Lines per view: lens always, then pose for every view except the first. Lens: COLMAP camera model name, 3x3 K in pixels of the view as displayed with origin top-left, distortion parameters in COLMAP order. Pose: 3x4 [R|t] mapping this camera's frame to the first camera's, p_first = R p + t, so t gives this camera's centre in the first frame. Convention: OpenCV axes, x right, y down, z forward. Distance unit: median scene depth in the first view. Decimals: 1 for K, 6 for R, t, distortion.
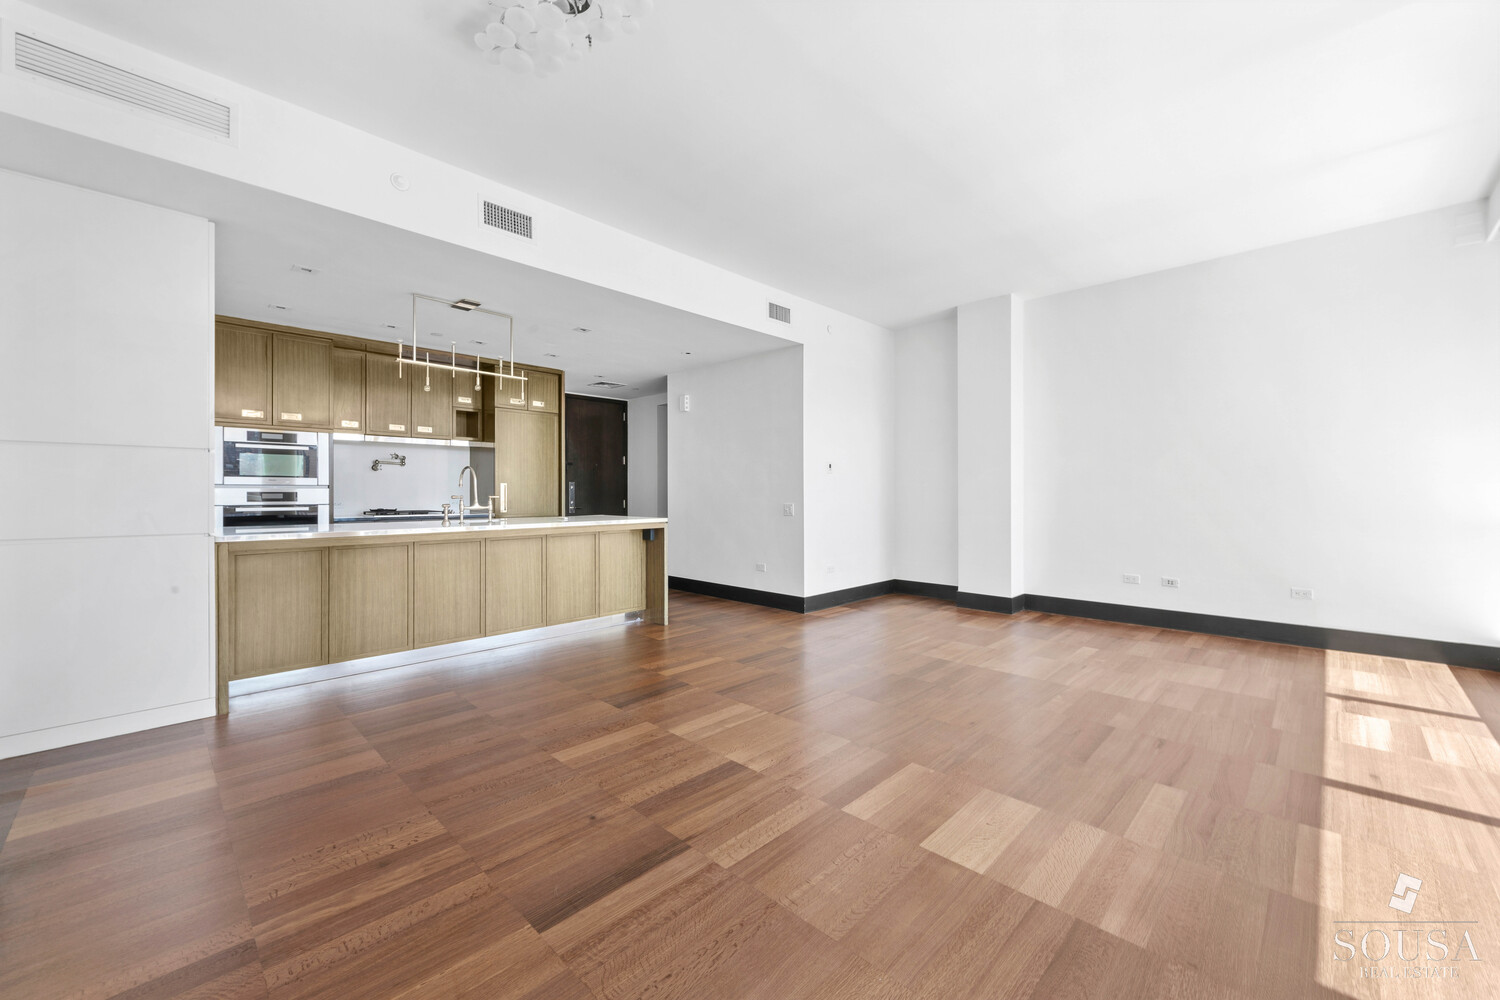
lens RADIAL K [[587.3, 0, 747.3], [0, 587.3, 493.6], [0, 0, 1]] dist [0.003735, -0.000004]
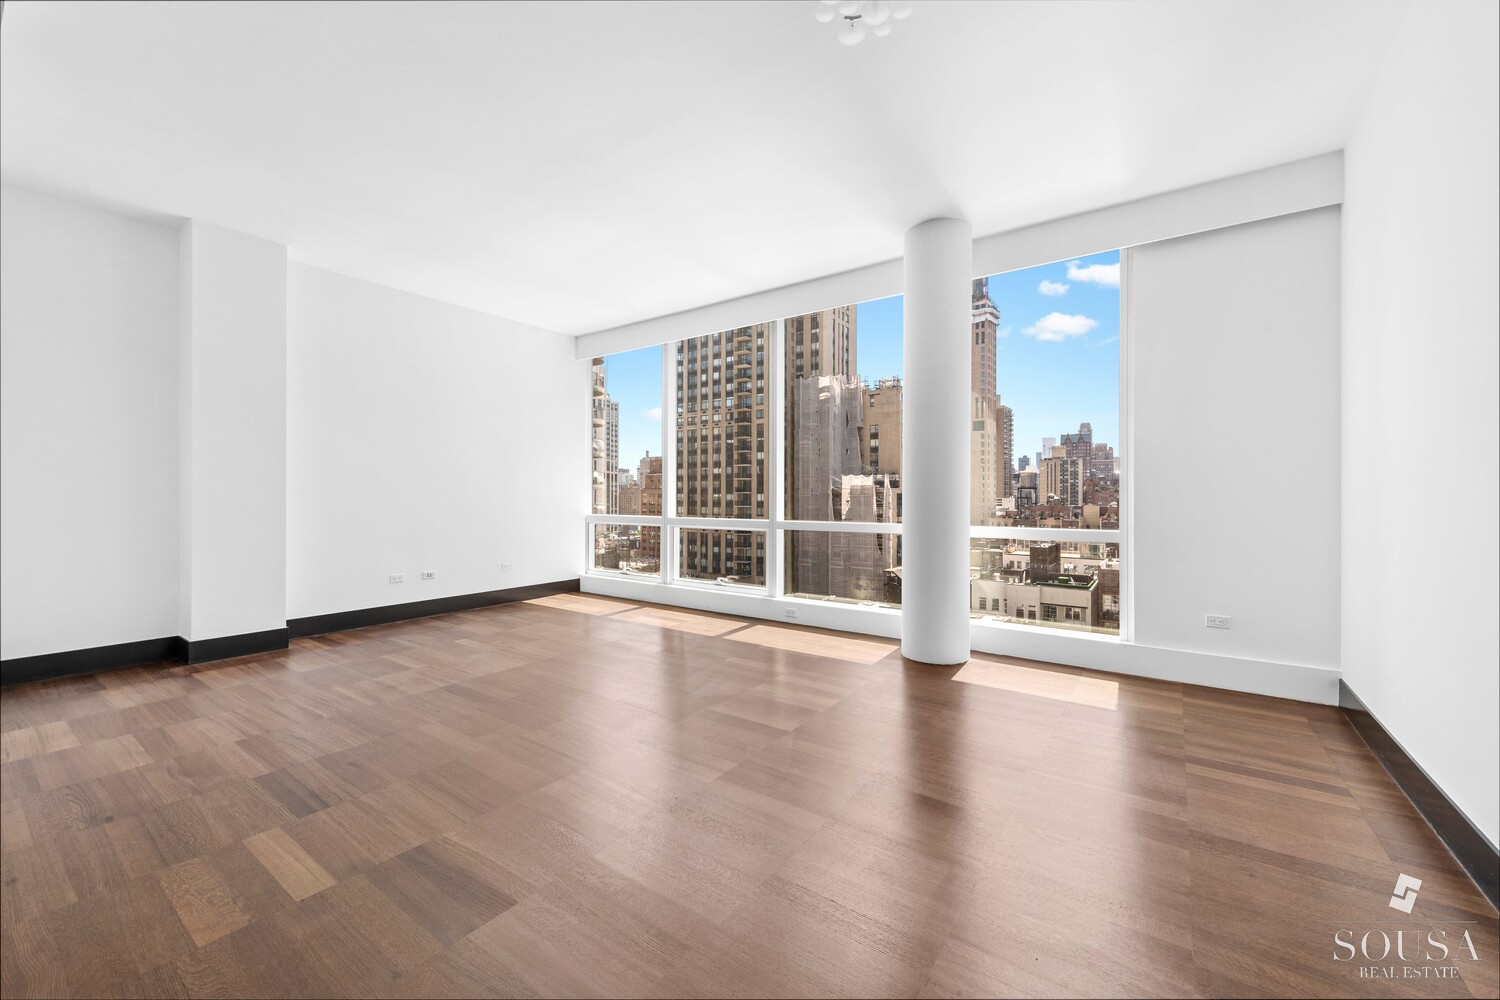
lens RADIAL K [[587.3, 0, 763.7], [0, 587.3, 497.4], [0, 0, 1]] dist [0.003735, -0.000004]
pose [[-0.169977, -0.003276, 0.985443, -1.123705], [0.001395, 0.999993, 0.003565, -0.001842], [-0.985447, 0.001980, -0.169971, 1.260364]]
